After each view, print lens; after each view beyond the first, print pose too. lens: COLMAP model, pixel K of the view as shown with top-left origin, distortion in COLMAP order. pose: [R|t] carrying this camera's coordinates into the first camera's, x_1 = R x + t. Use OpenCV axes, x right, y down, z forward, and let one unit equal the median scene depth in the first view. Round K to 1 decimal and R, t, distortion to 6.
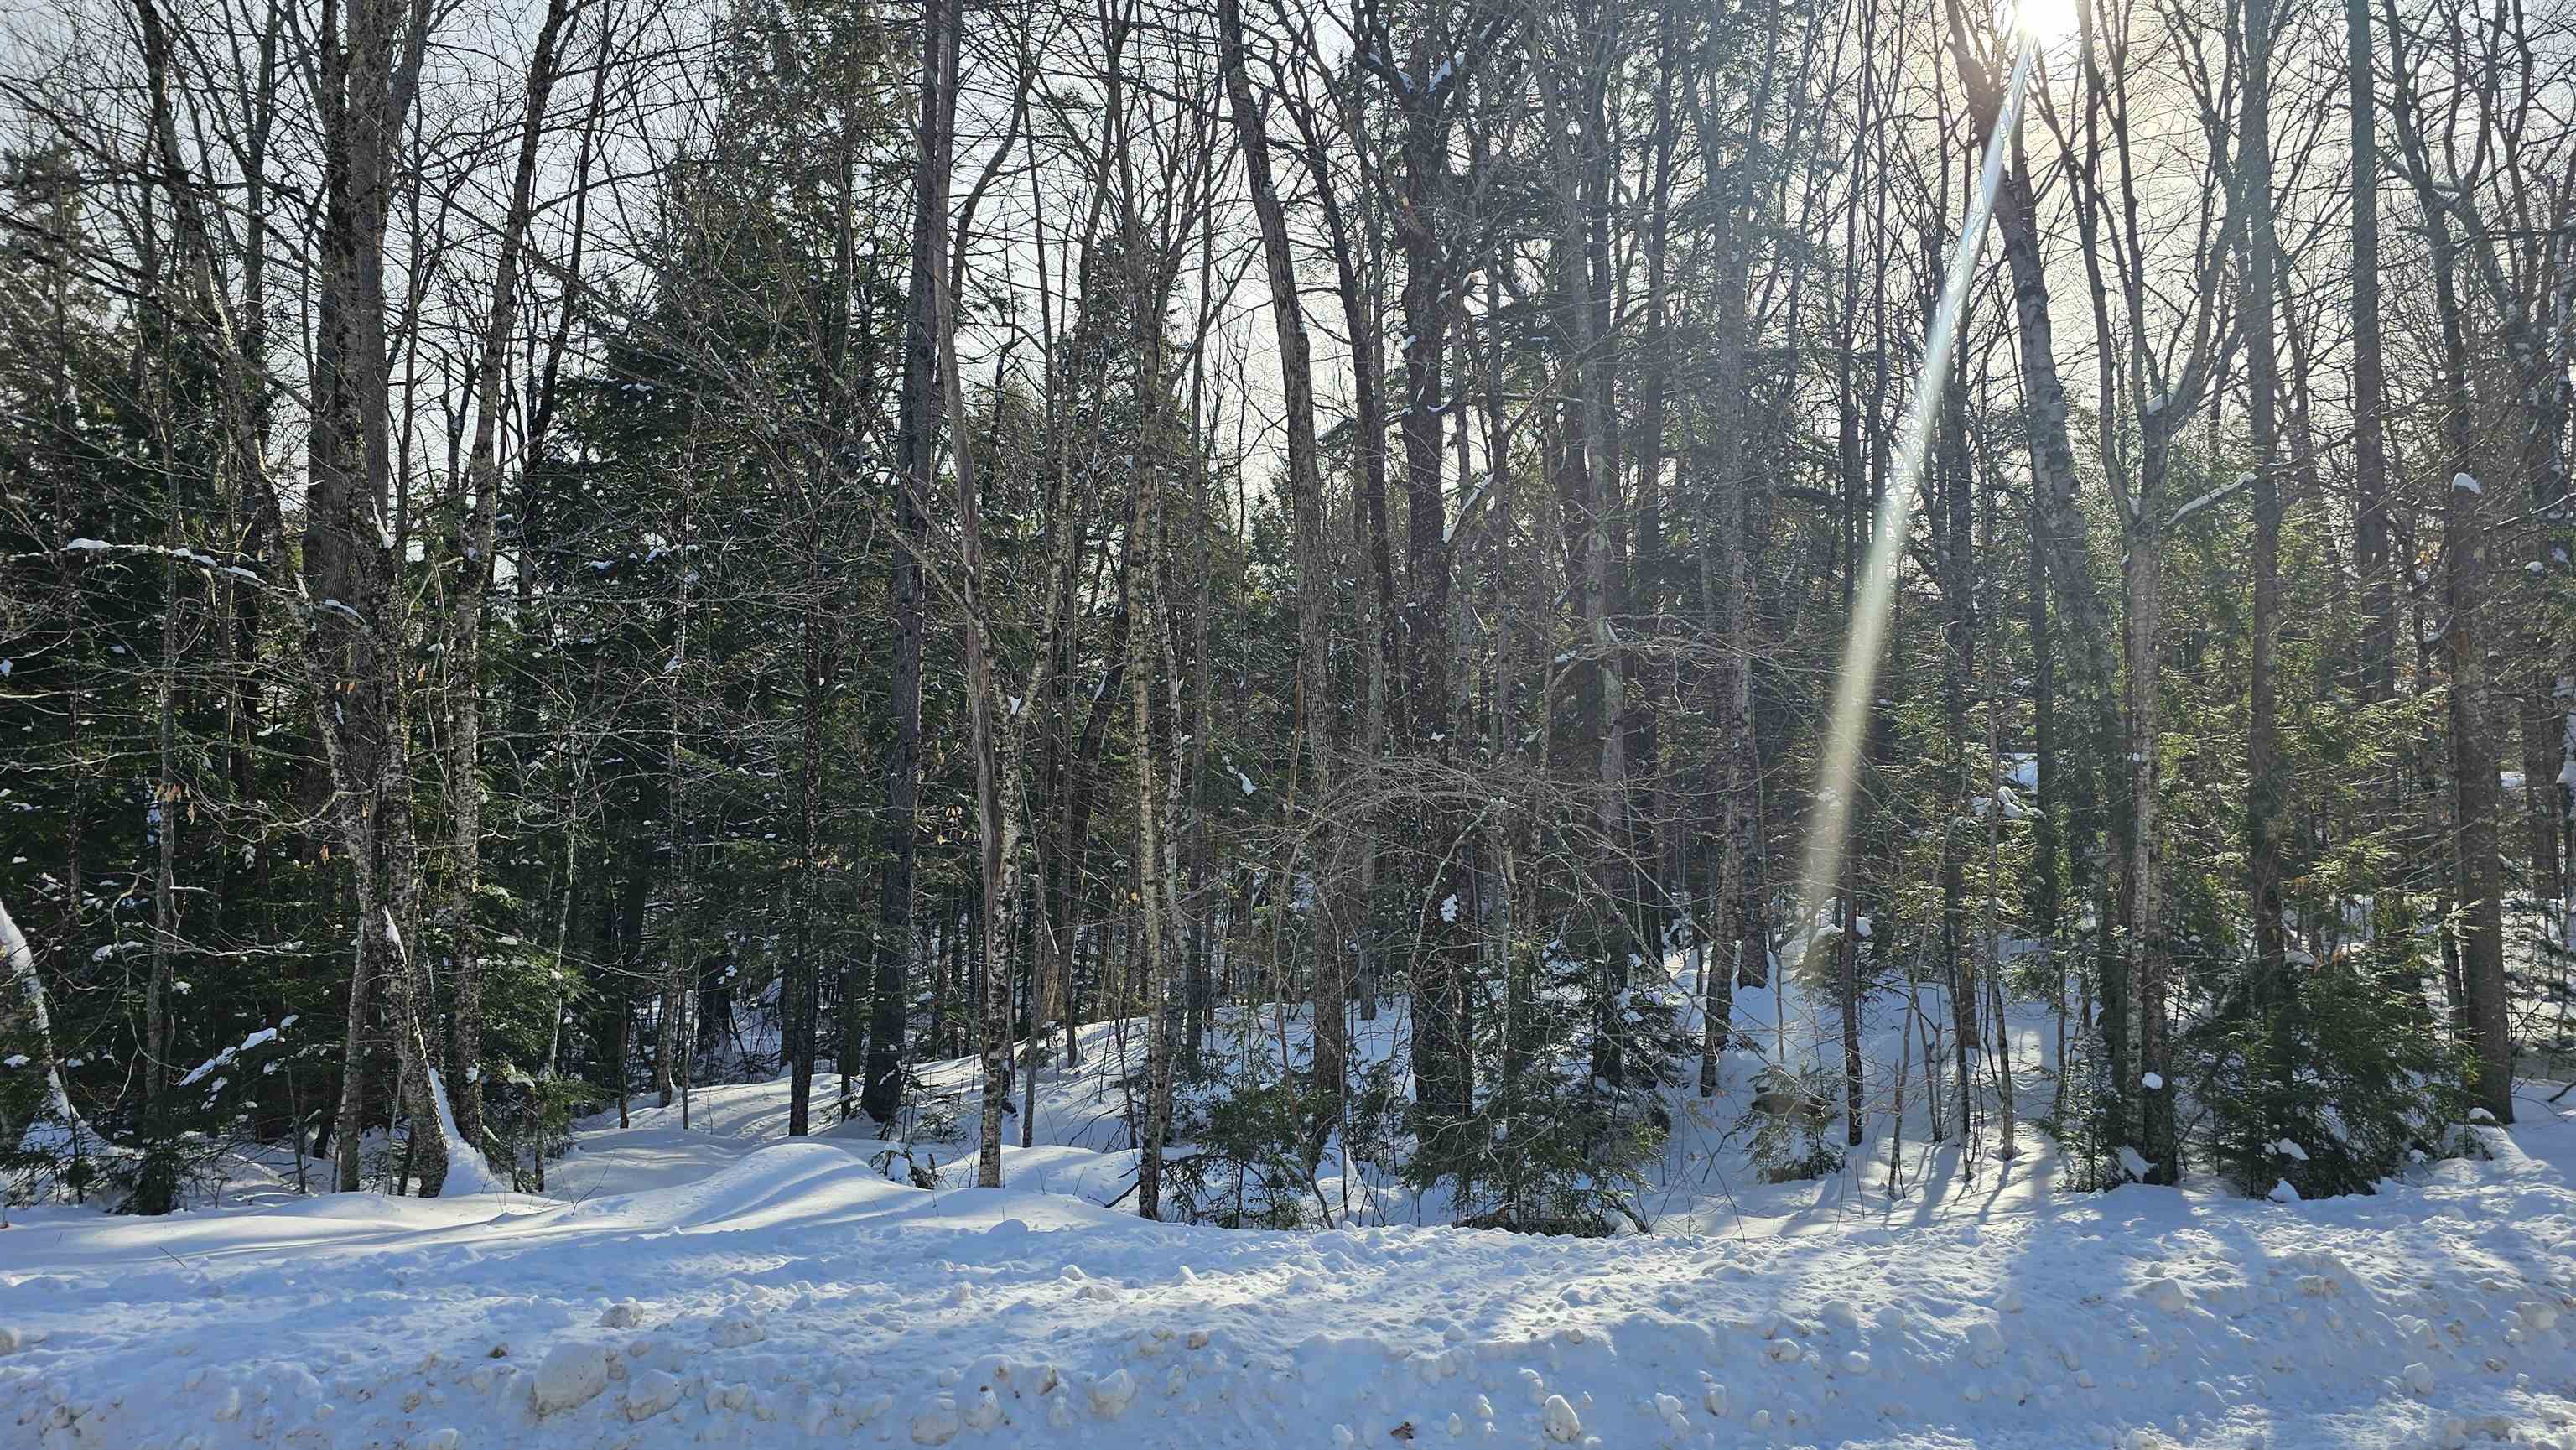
lens RADIAL K [[1755.1, 0, 1279.6], [0, 1755.1, 701.3], [0, 0, 1]] dist [0.083099, -0.097410]
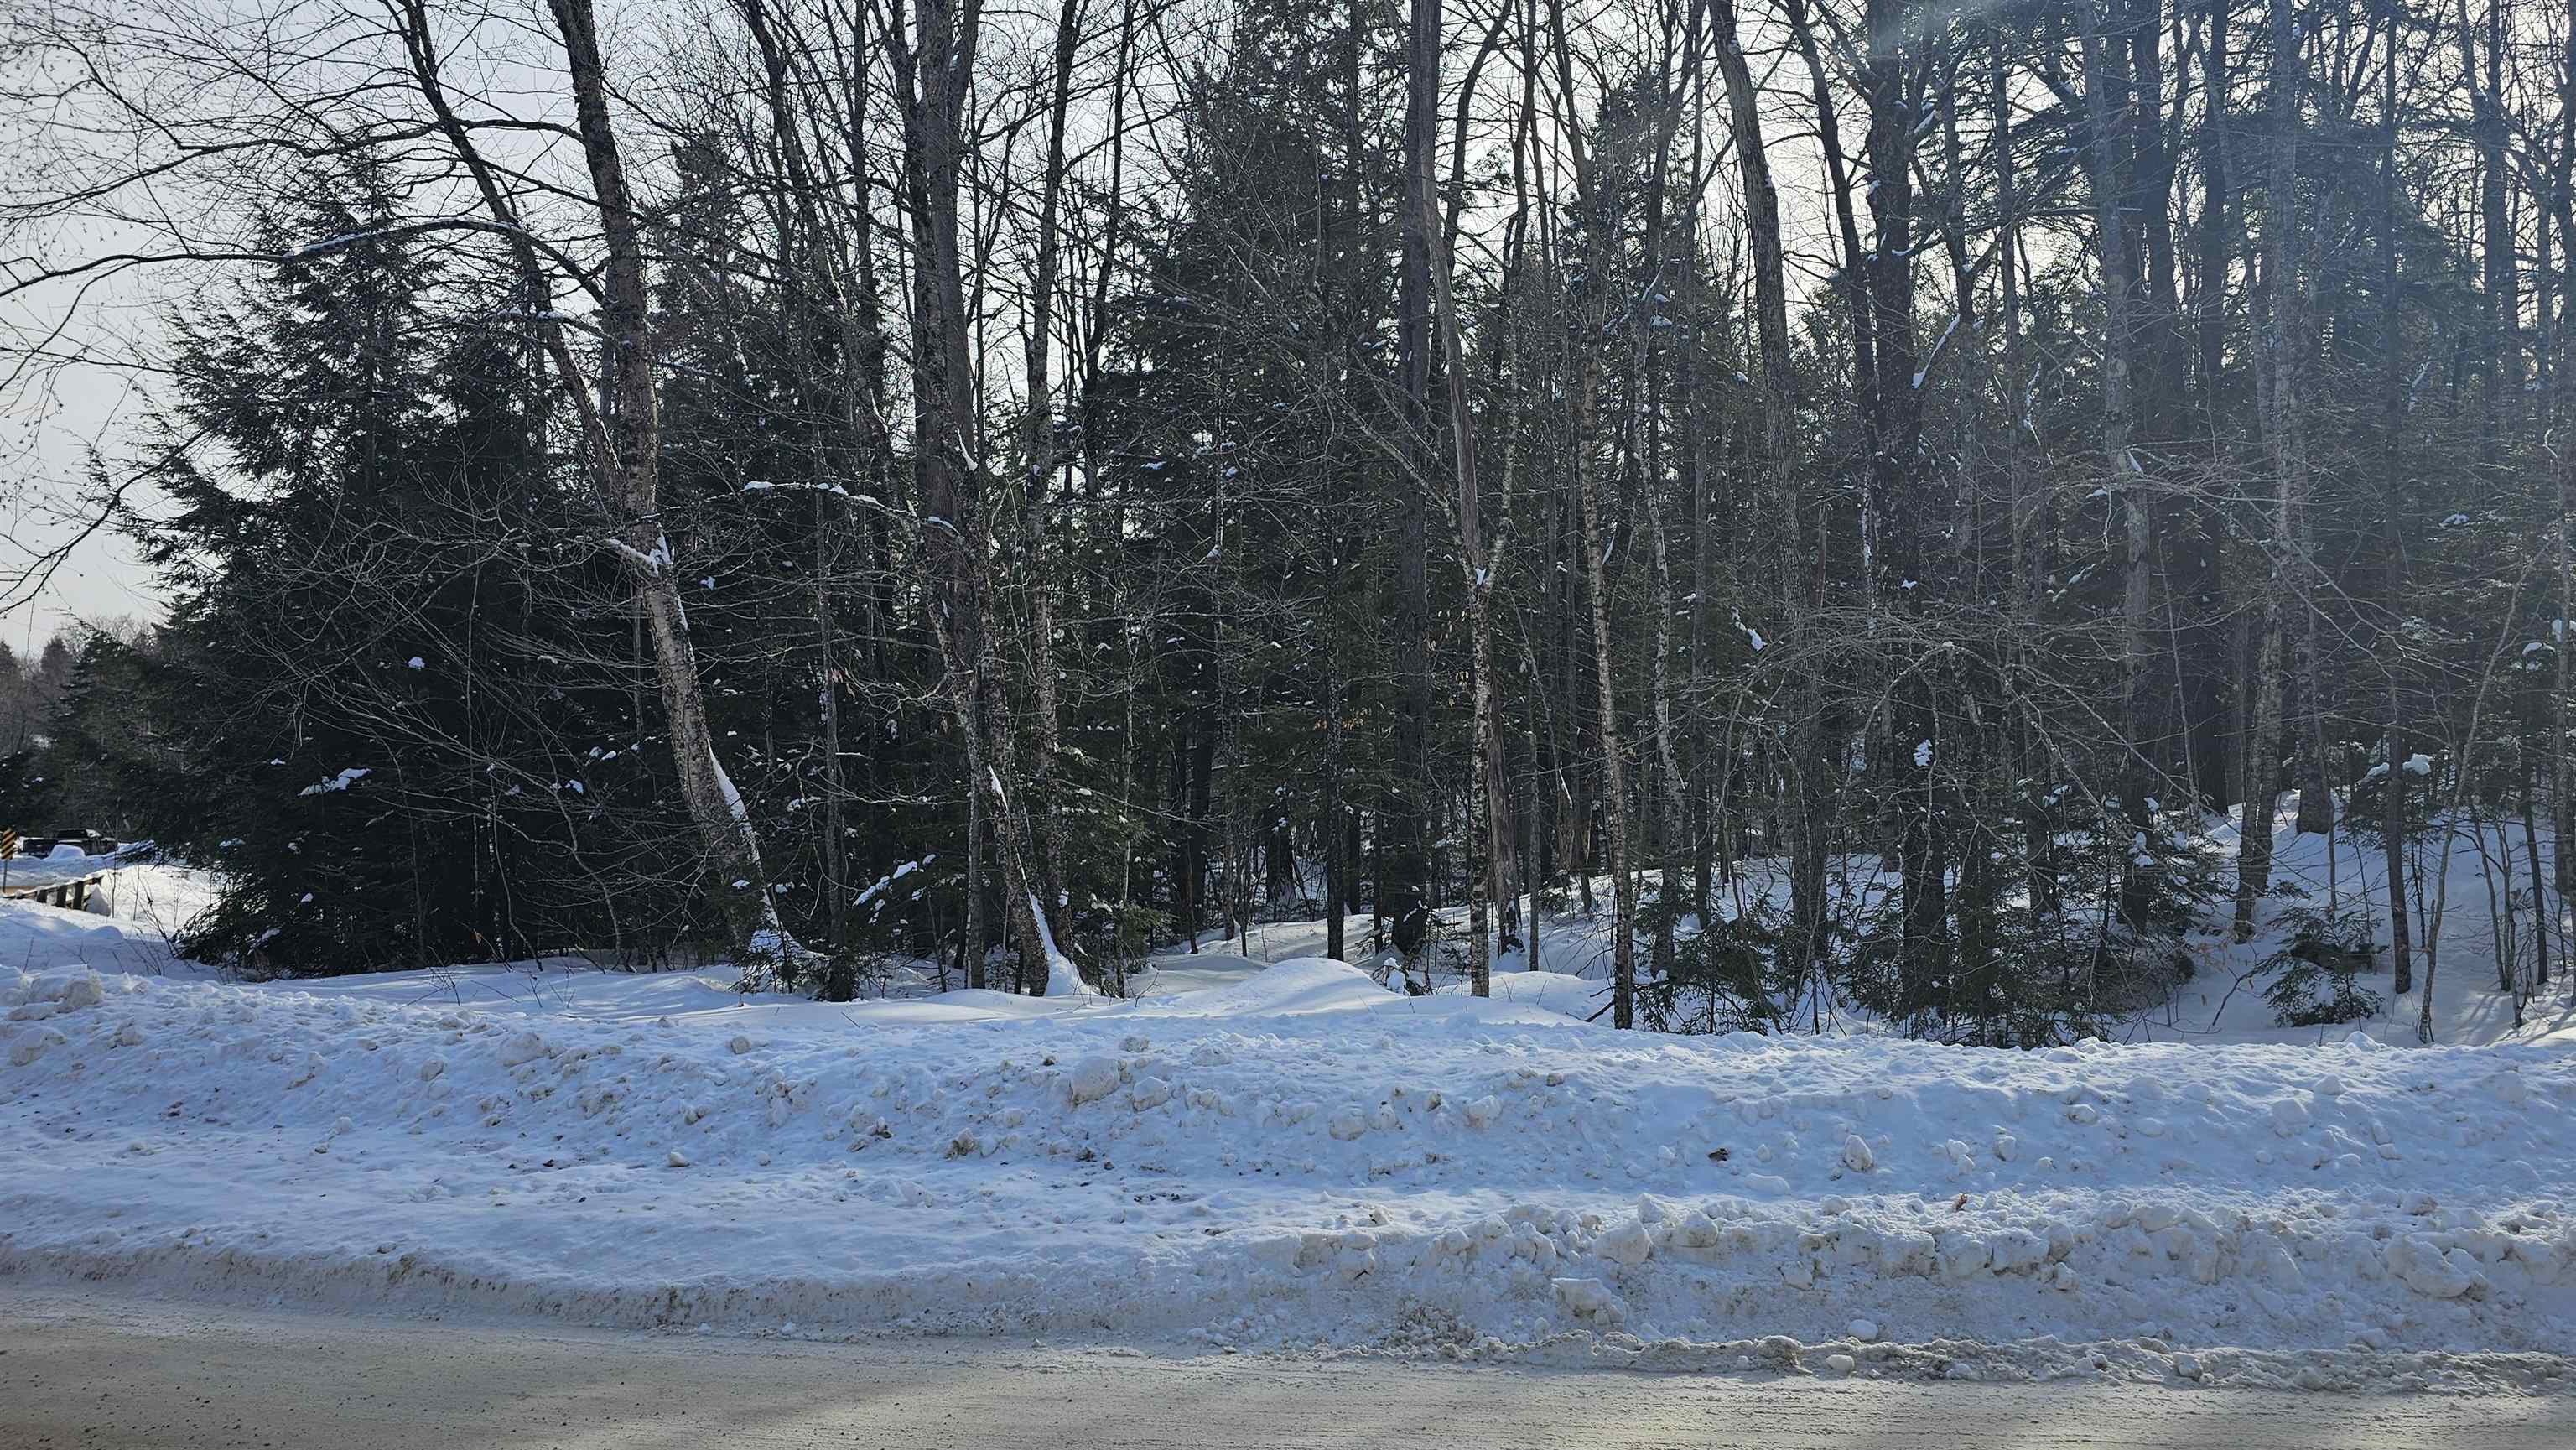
lens RADIAL K [[1767.2, 0, 1300.5], [0, 1767.2, 723.0], [0, 0, 1]] dist [0.081401, -0.091680]
pose [[0.953947, -0.024939, -0.298937, 0.059125], [0.051302, 0.995420, 0.080666, -0.001046], [0.295556, -0.092287, 0.950857, -0.082801]]
